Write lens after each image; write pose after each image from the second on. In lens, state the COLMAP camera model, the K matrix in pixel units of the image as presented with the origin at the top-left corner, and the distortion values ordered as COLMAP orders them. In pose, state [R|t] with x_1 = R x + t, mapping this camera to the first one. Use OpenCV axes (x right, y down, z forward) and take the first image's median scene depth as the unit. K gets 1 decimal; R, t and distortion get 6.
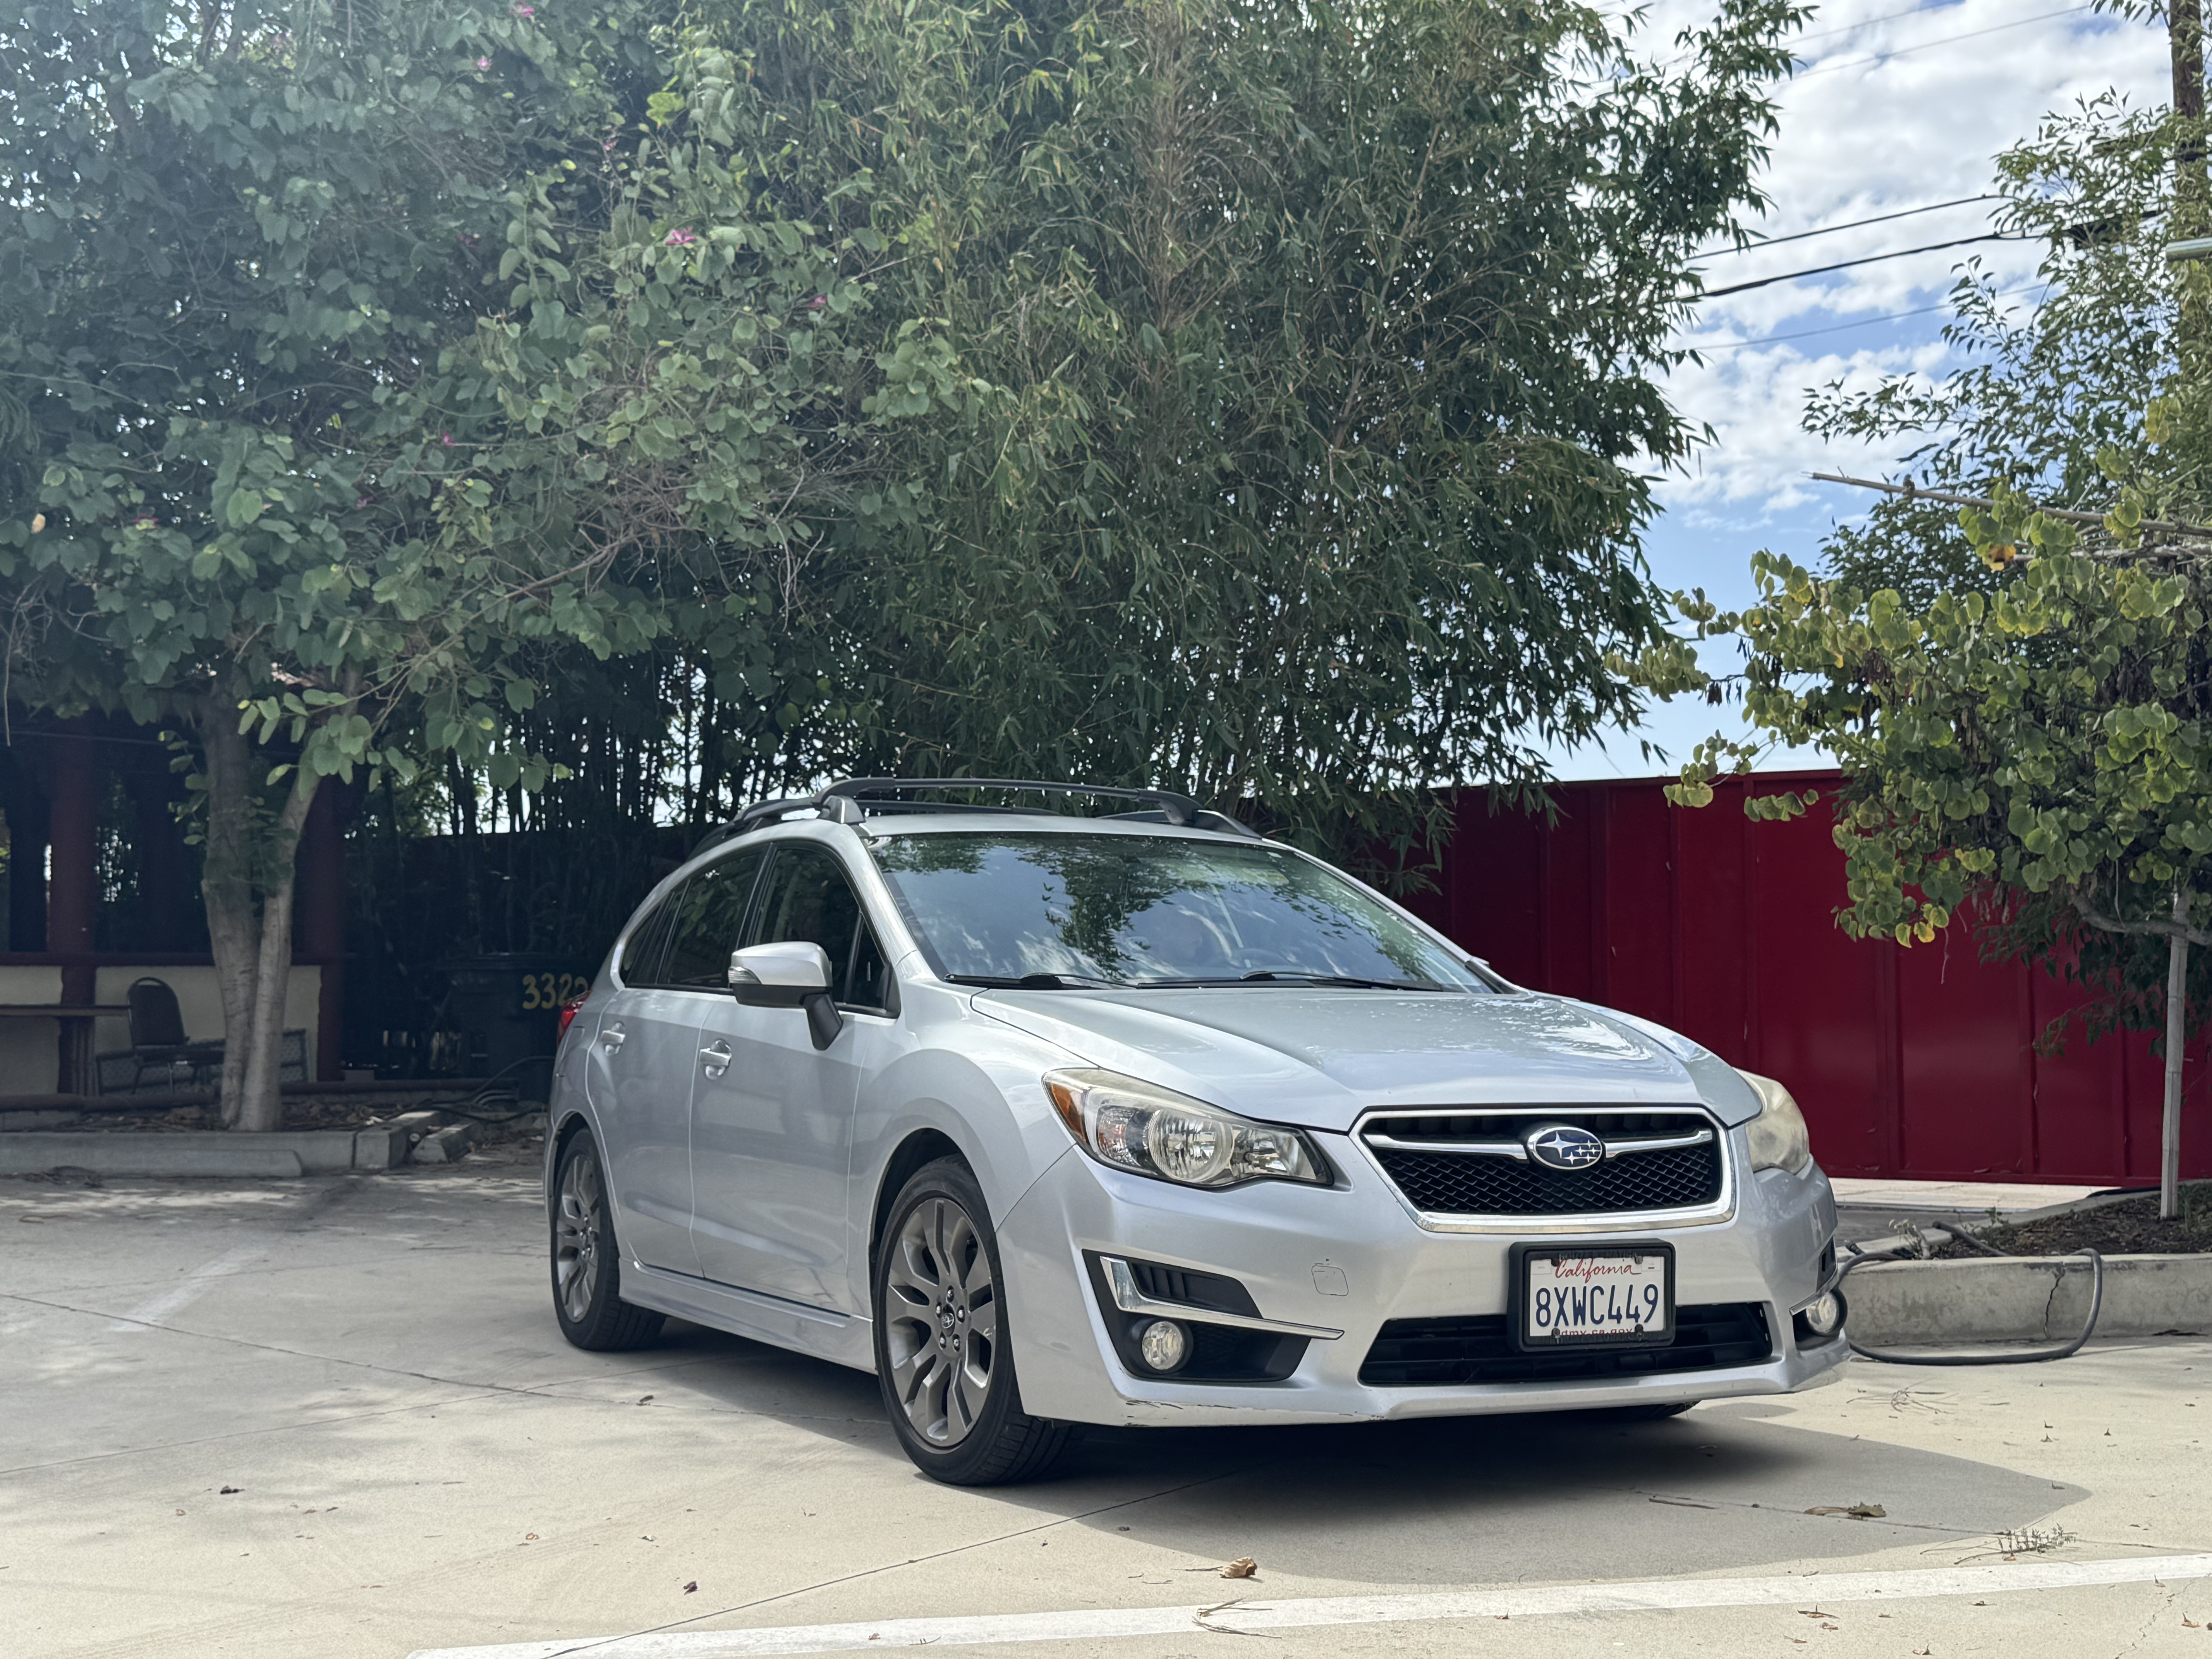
lens RADIAL K [[2695.2, 0, 1106.0], [0, 2695.2, 829.5], [0, 0, 1]] dist [0.018881, 0.401044]
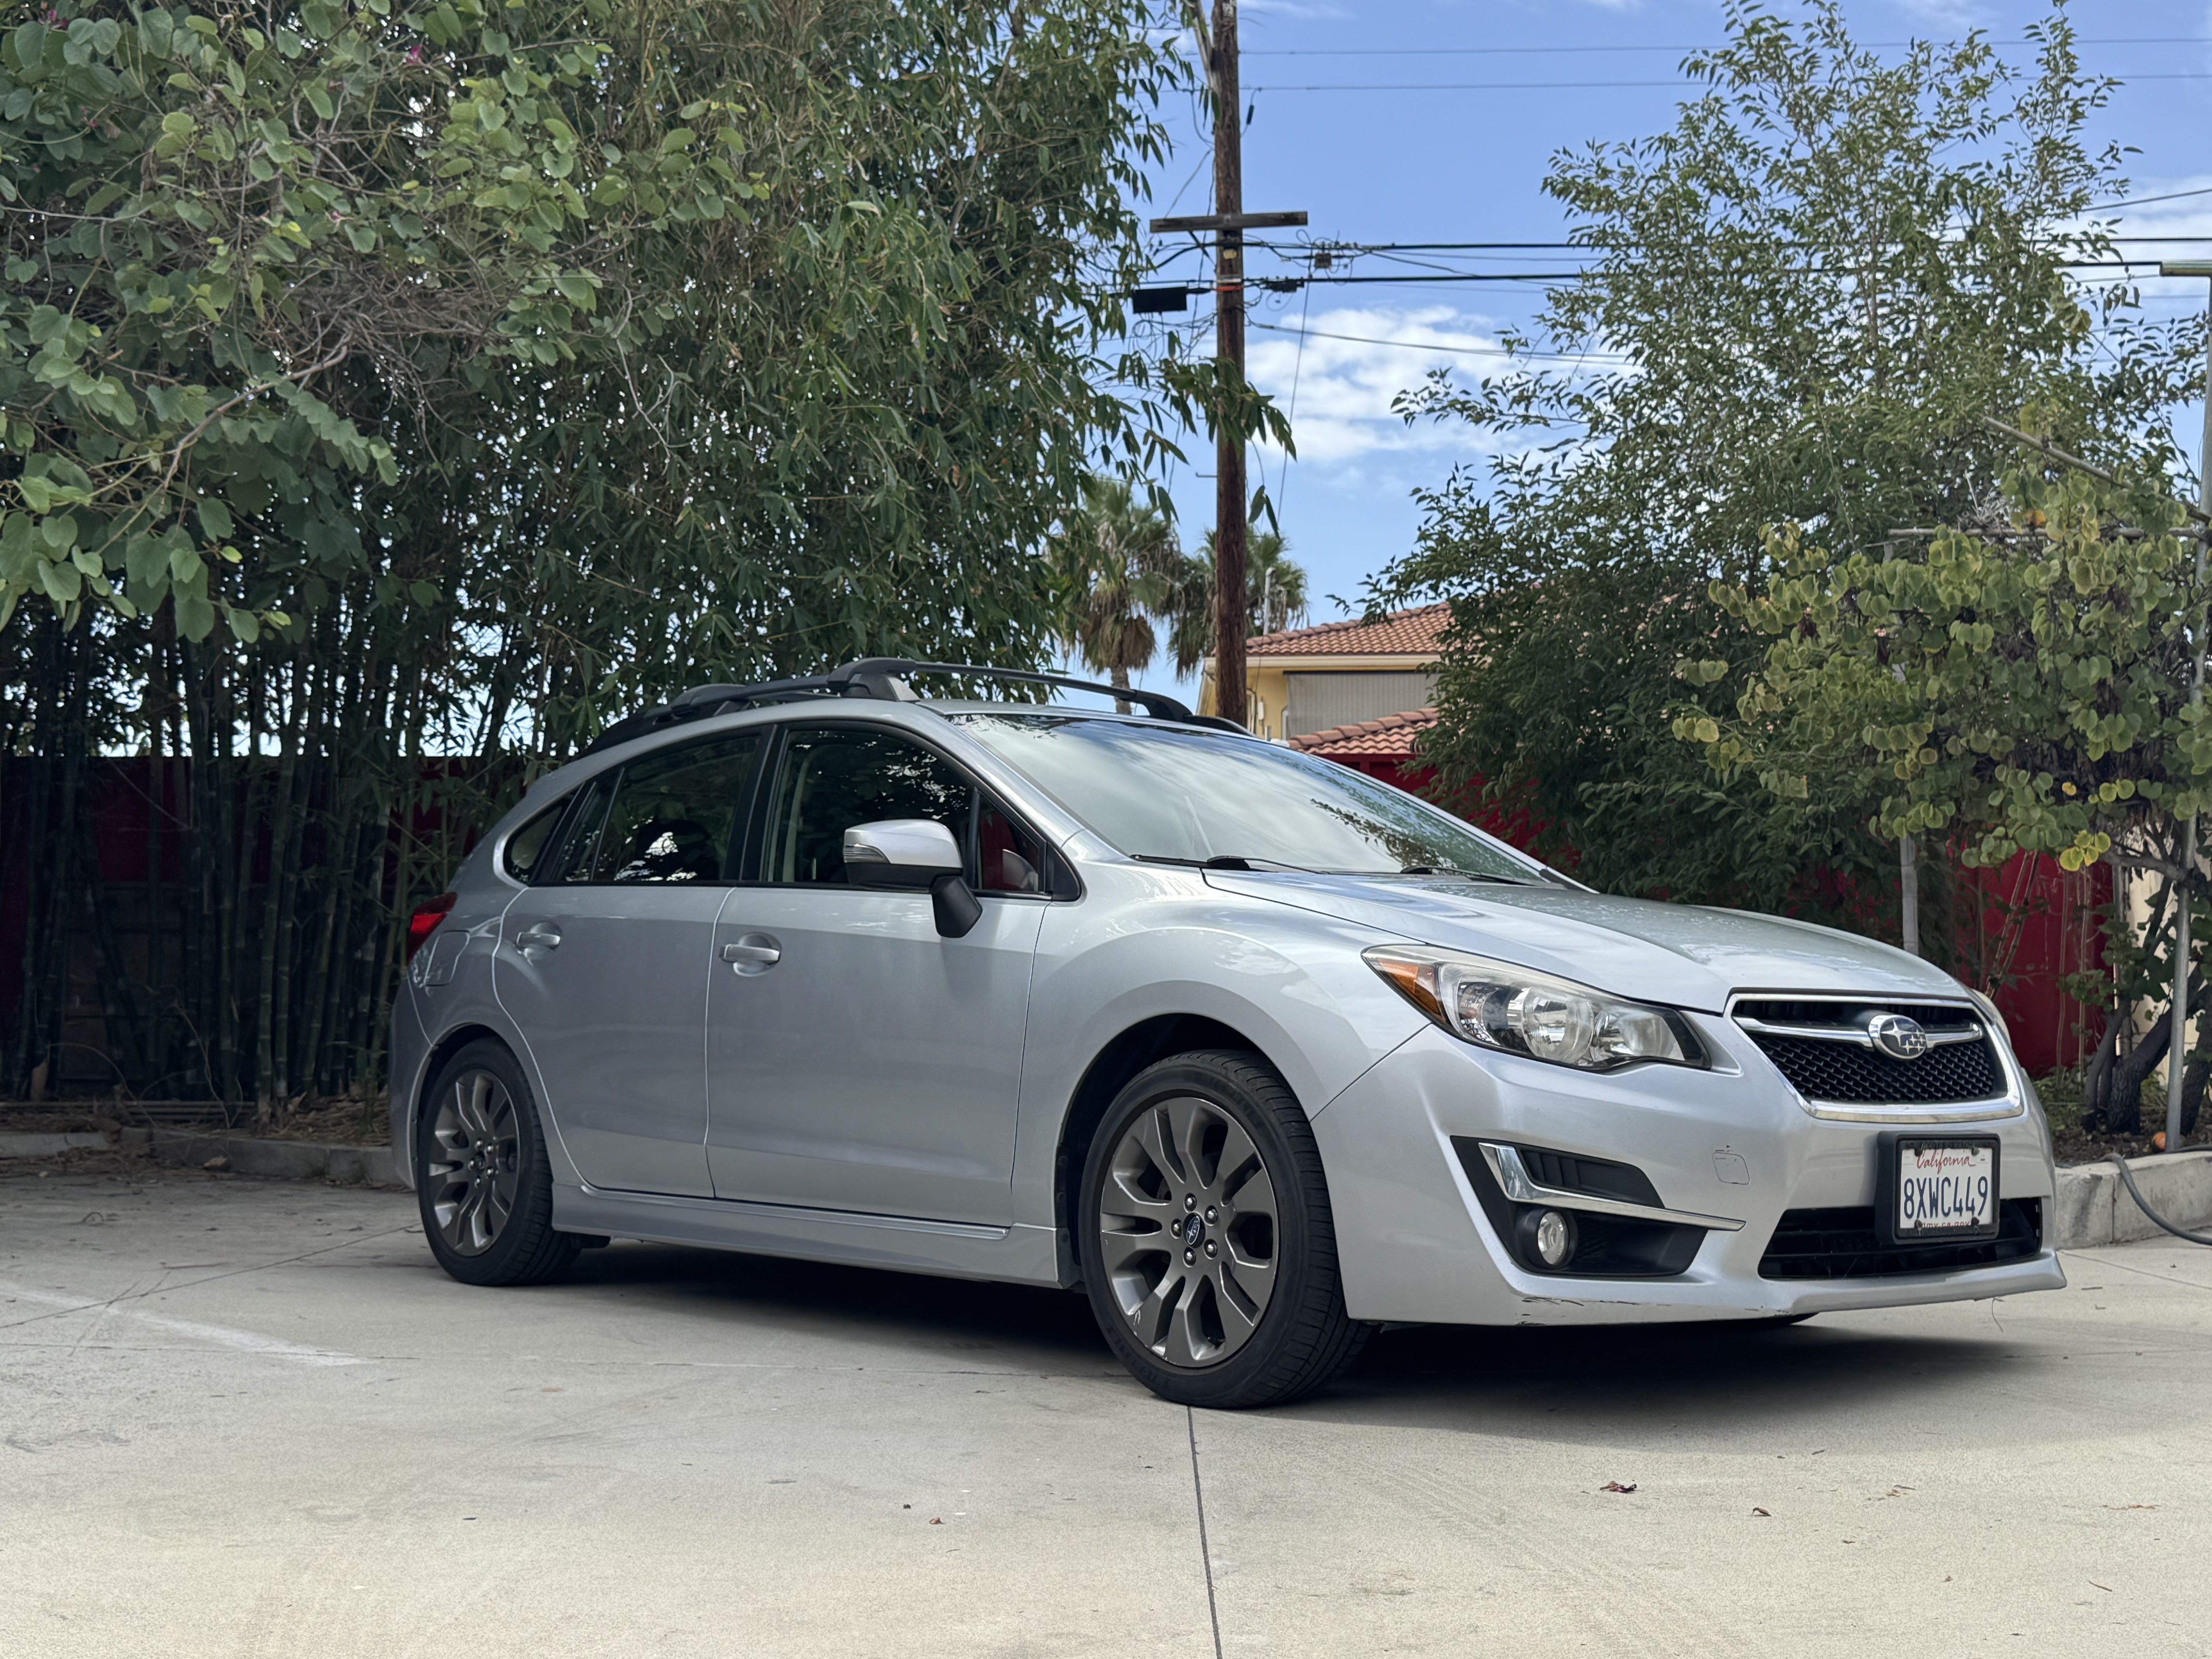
lens RADIAL K [[2568.6, 0, 1112.2], [0, 2568.6, 827.4], [0, 0, 1]] dist [0.231030, -0.583705]
pose [[0.959358, 0.035491, 0.279952, -0.367608], [-0.034951, 0.999365, -0.006923, 0.059448], [-0.280020, -0.003143, 0.959989, 0.179180]]
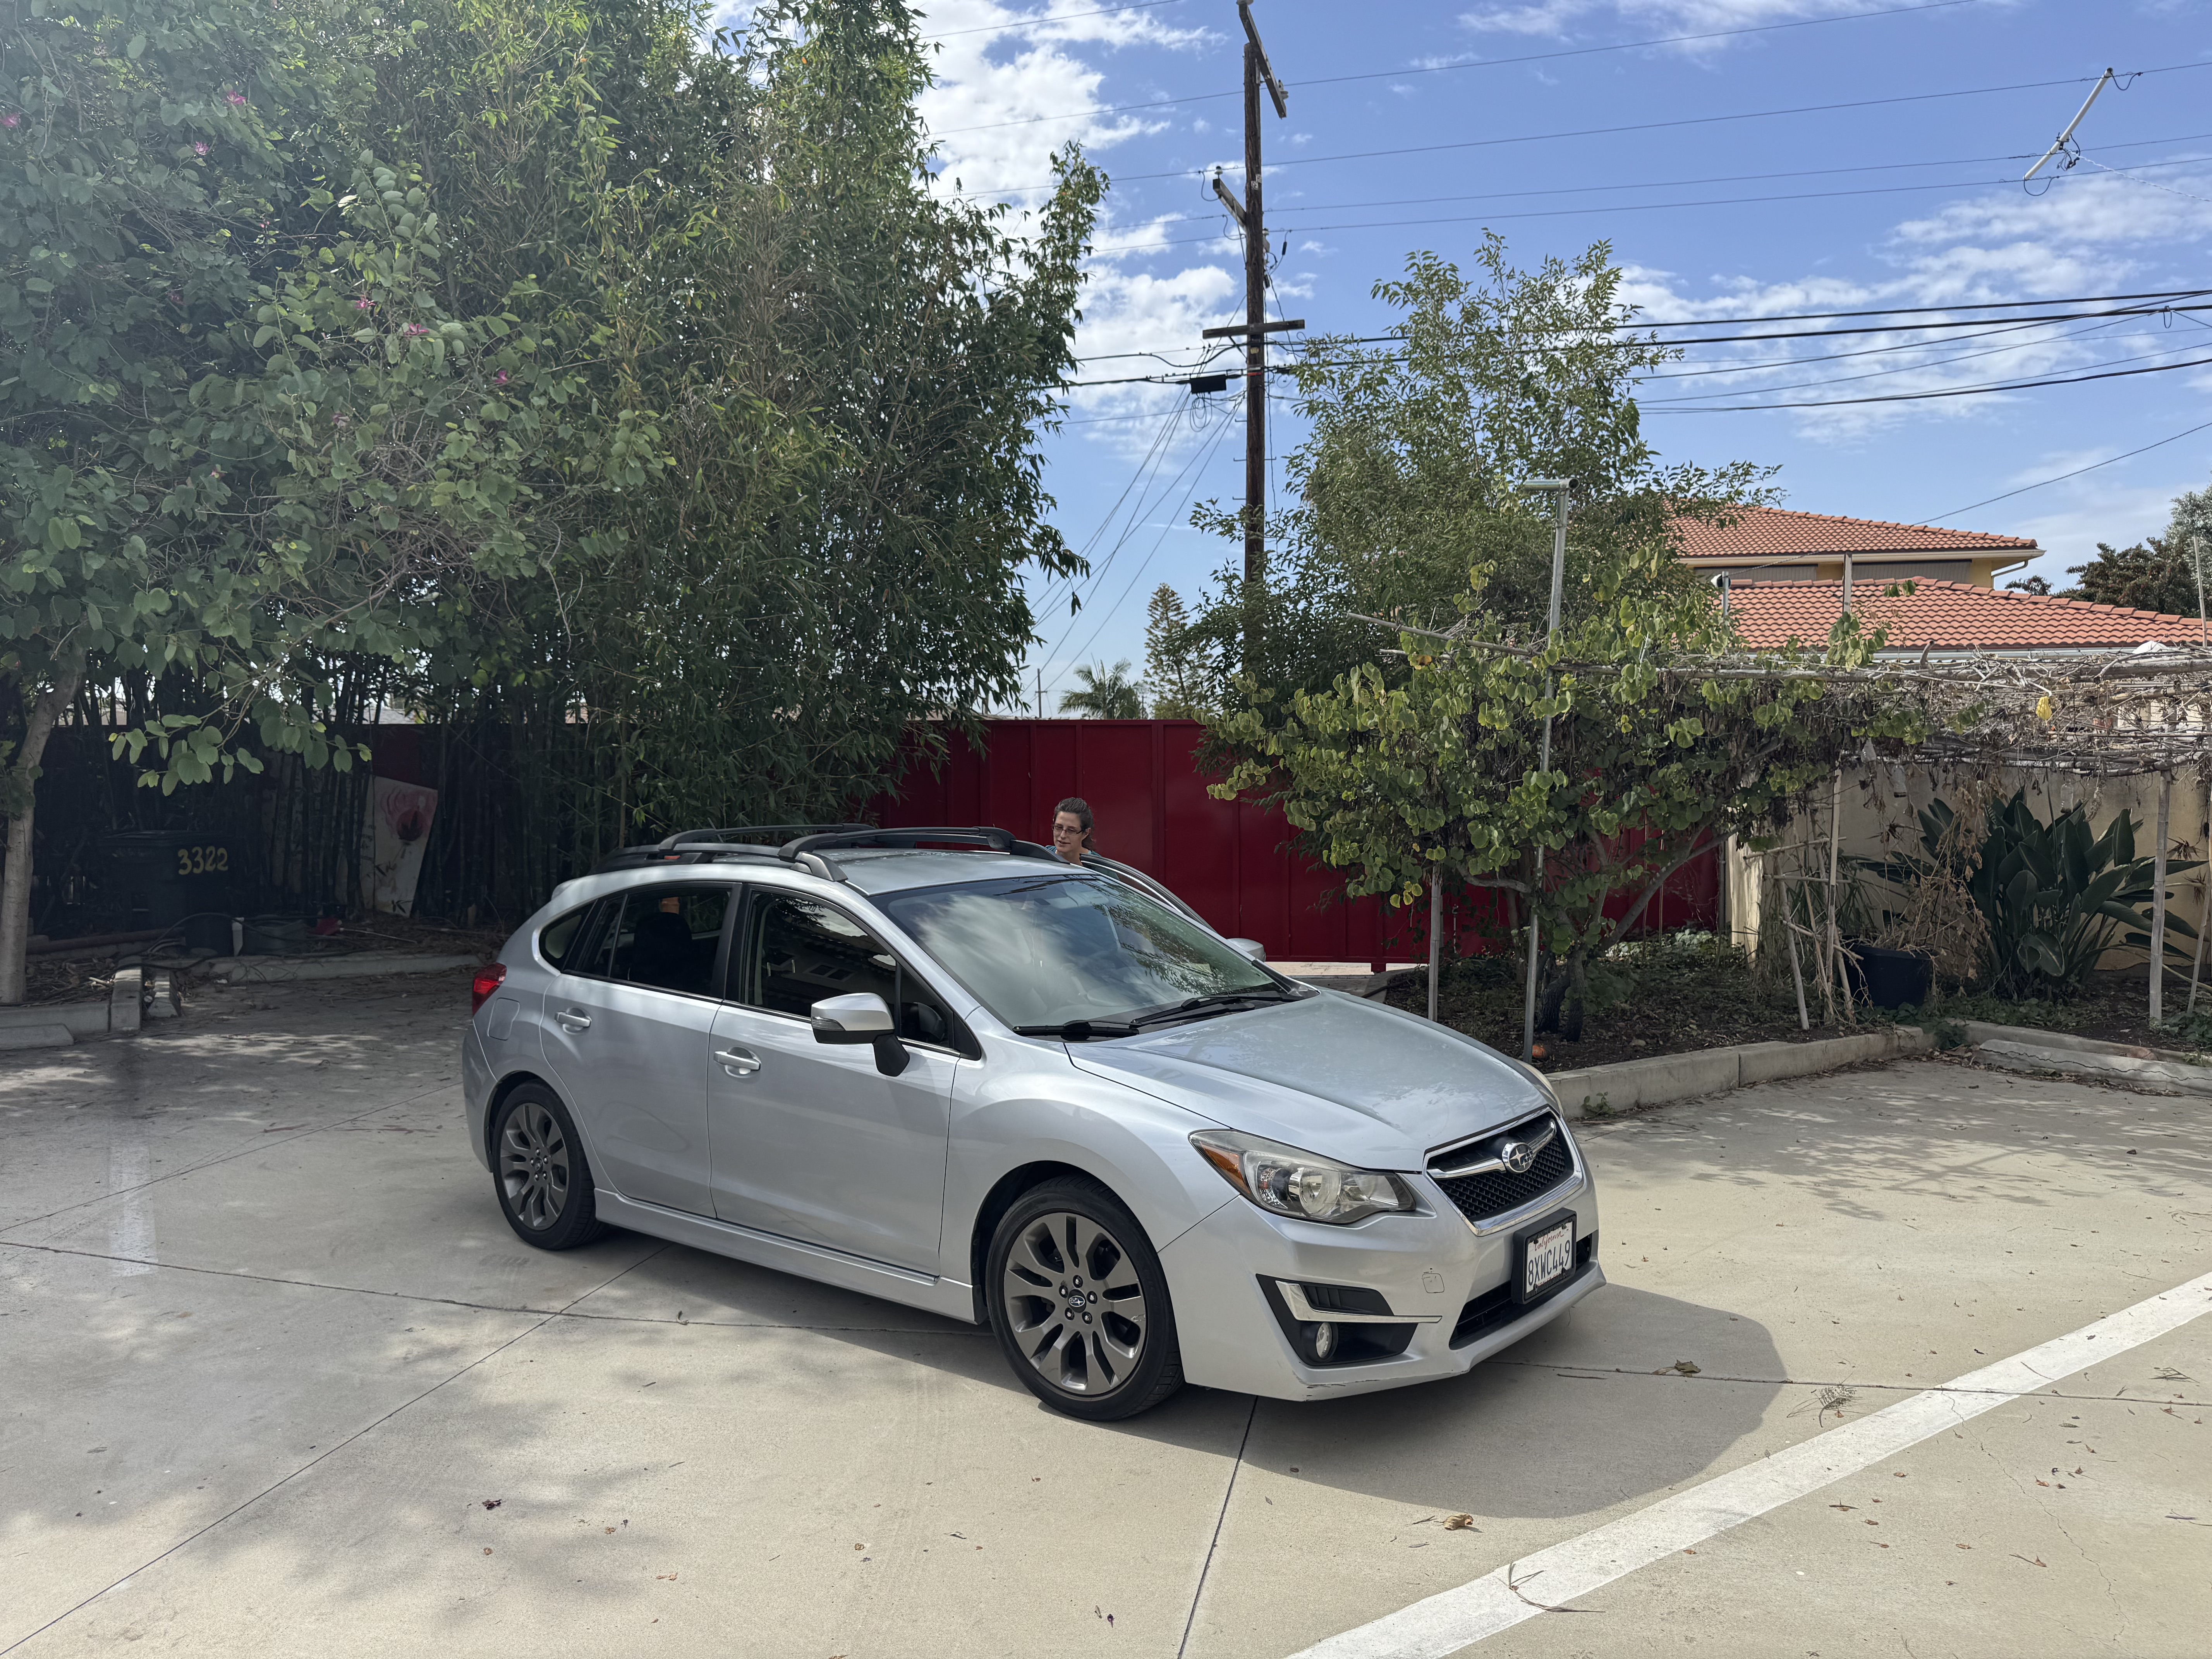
lens RADIAL K [[1568.3, 0, 1106.0], [0, 1568.3, 829.5], [0, 0, 1]] dist [0.152736, -0.275387]
pose [[0.905071, -0.026753, 0.424419, -0.415525], [-0.022339, 0.993650, 0.110273, -0.158956], [-0.424674, -0.109285, 0.898726, 0.317186]]
